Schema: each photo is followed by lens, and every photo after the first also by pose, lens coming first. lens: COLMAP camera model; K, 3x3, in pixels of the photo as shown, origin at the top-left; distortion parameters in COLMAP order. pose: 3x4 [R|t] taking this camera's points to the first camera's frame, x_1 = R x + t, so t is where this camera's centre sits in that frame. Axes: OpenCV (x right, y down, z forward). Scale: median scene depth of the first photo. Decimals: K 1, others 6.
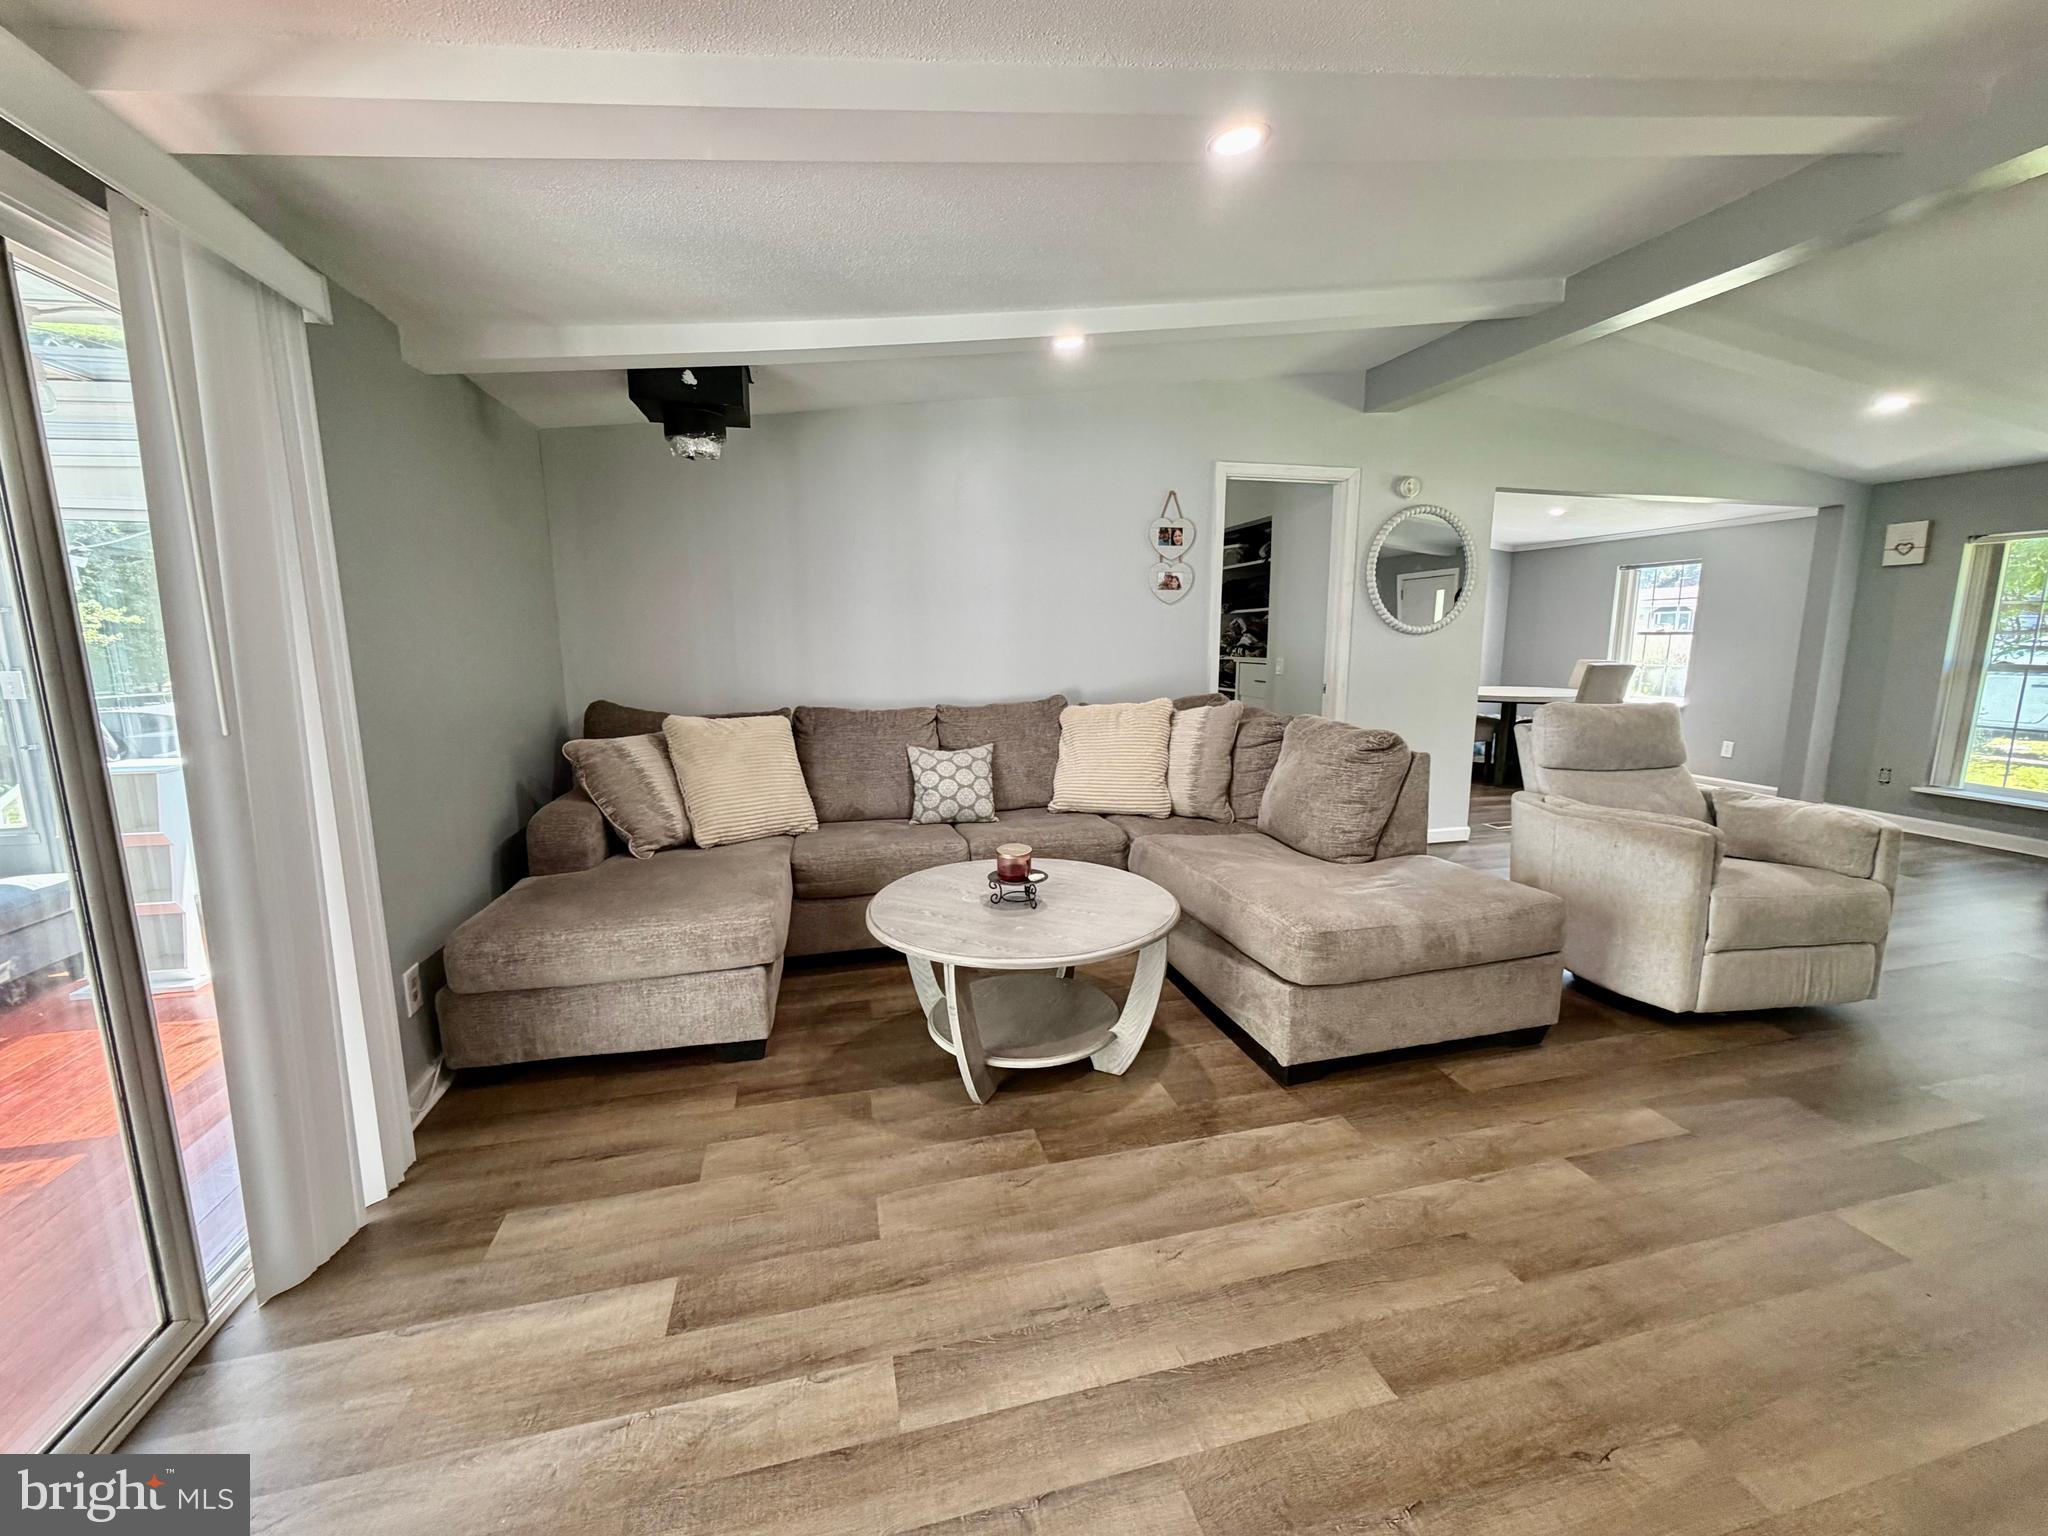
lens RADIAL K [[818.3, 0, 1031.8], [0, 818.3, 769.4], [0, 0, 1]] dist [0.000752, -0.000183]
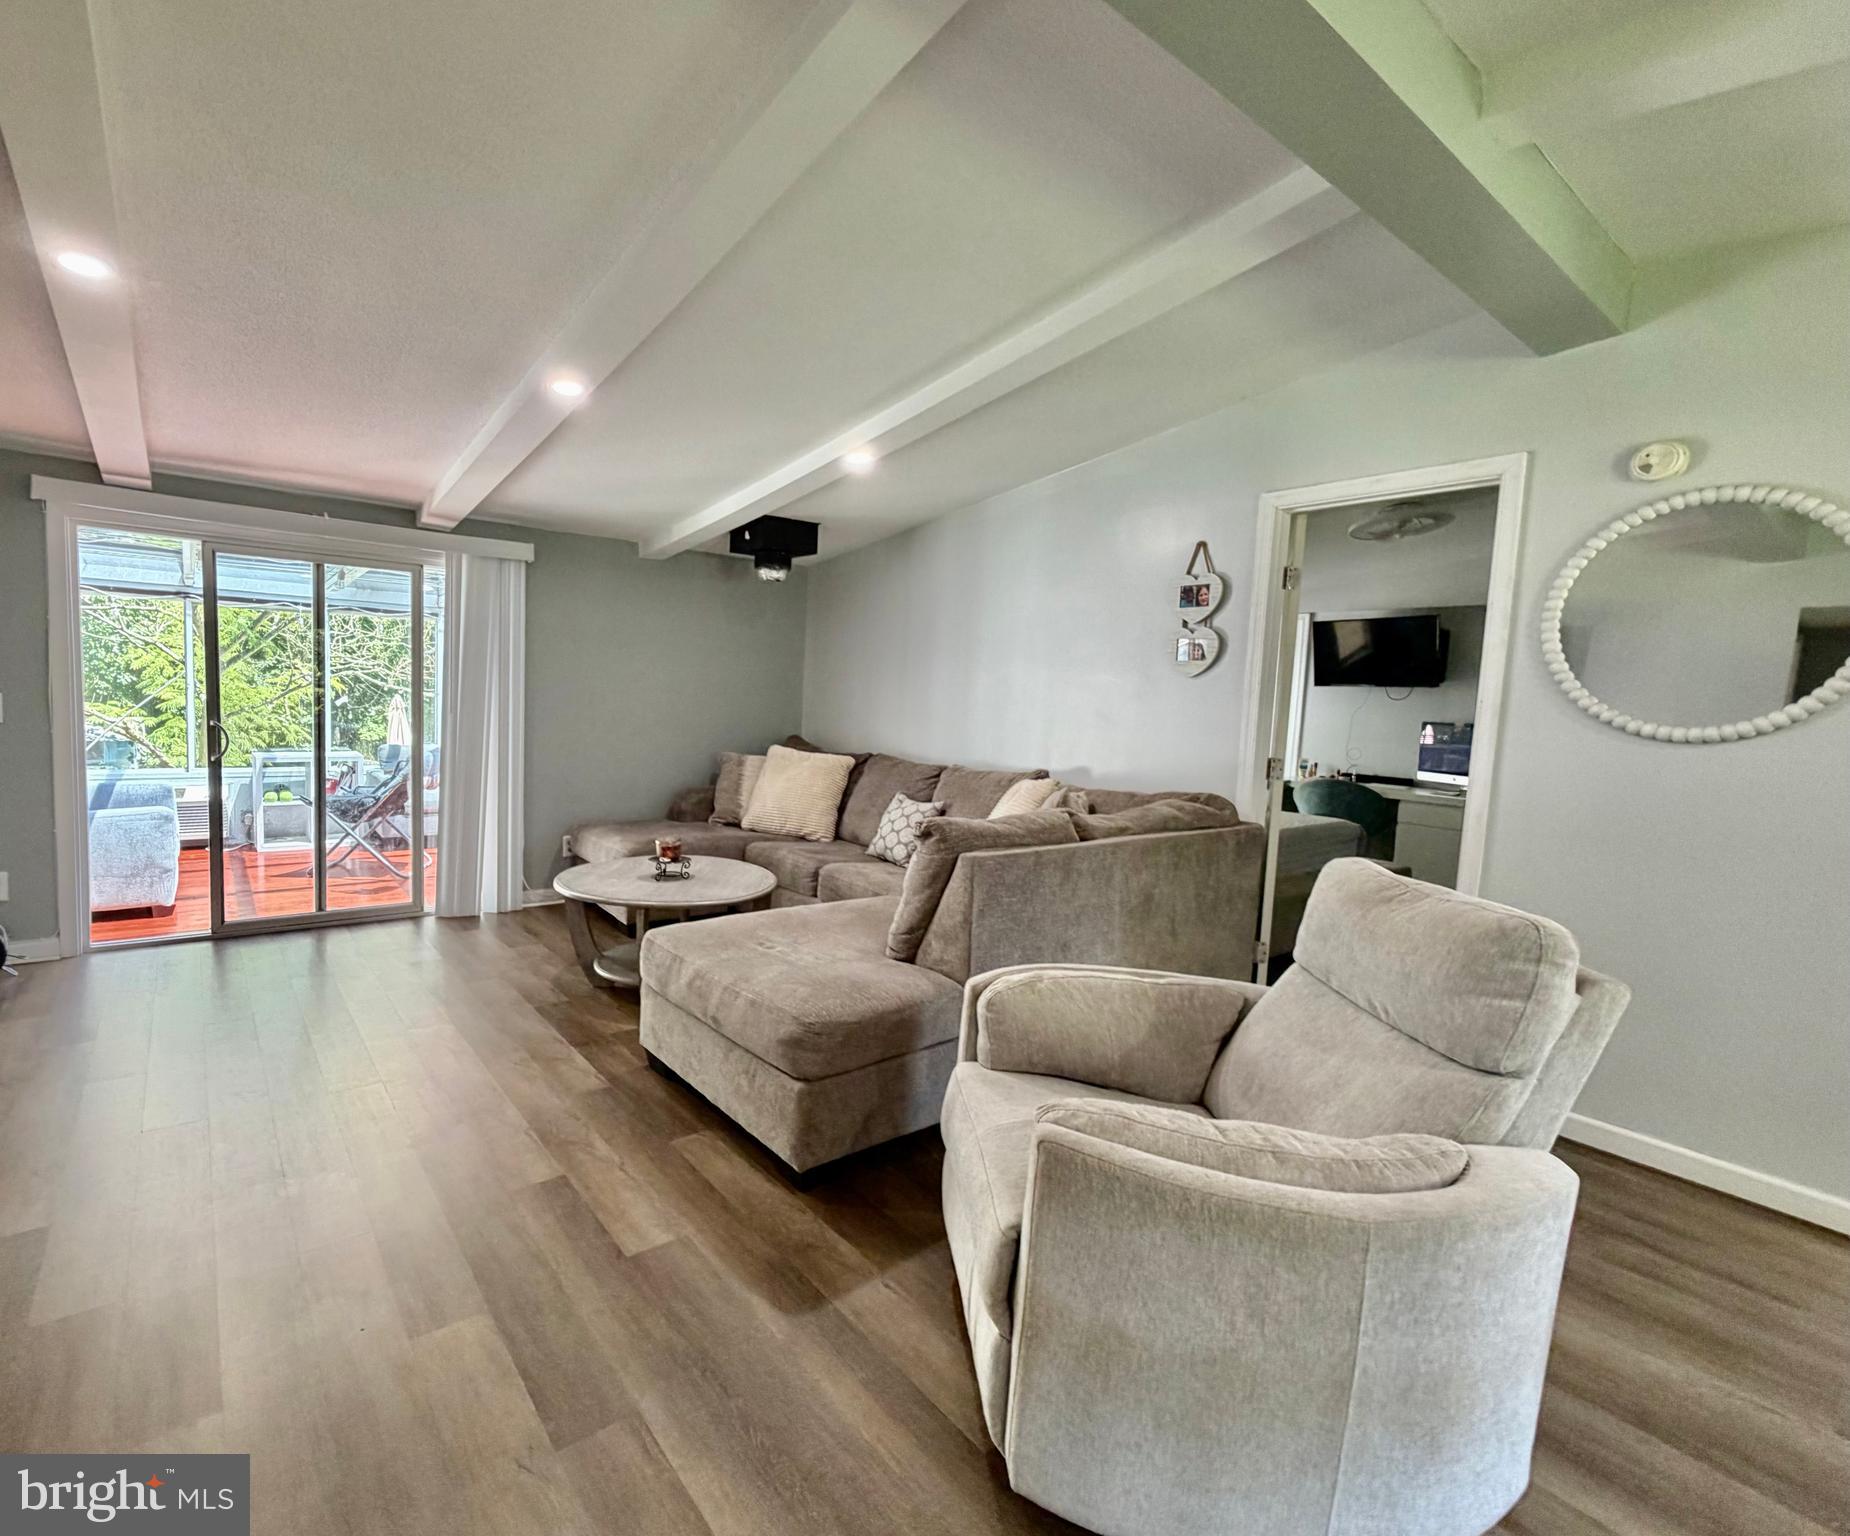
lens RADIAL K [[879.4, 0, 865.1], [0, 879.4, 771.3], [0, 0, 1]] dist [-0.000988, -0.000038]
pose [[0.391541, 0.104385, -0.914221, 1.219979], [-0.193929, 0.980590, 0.028907, -0.106364], [0.899493, 0.165976, 0.404184, 0.538168]]
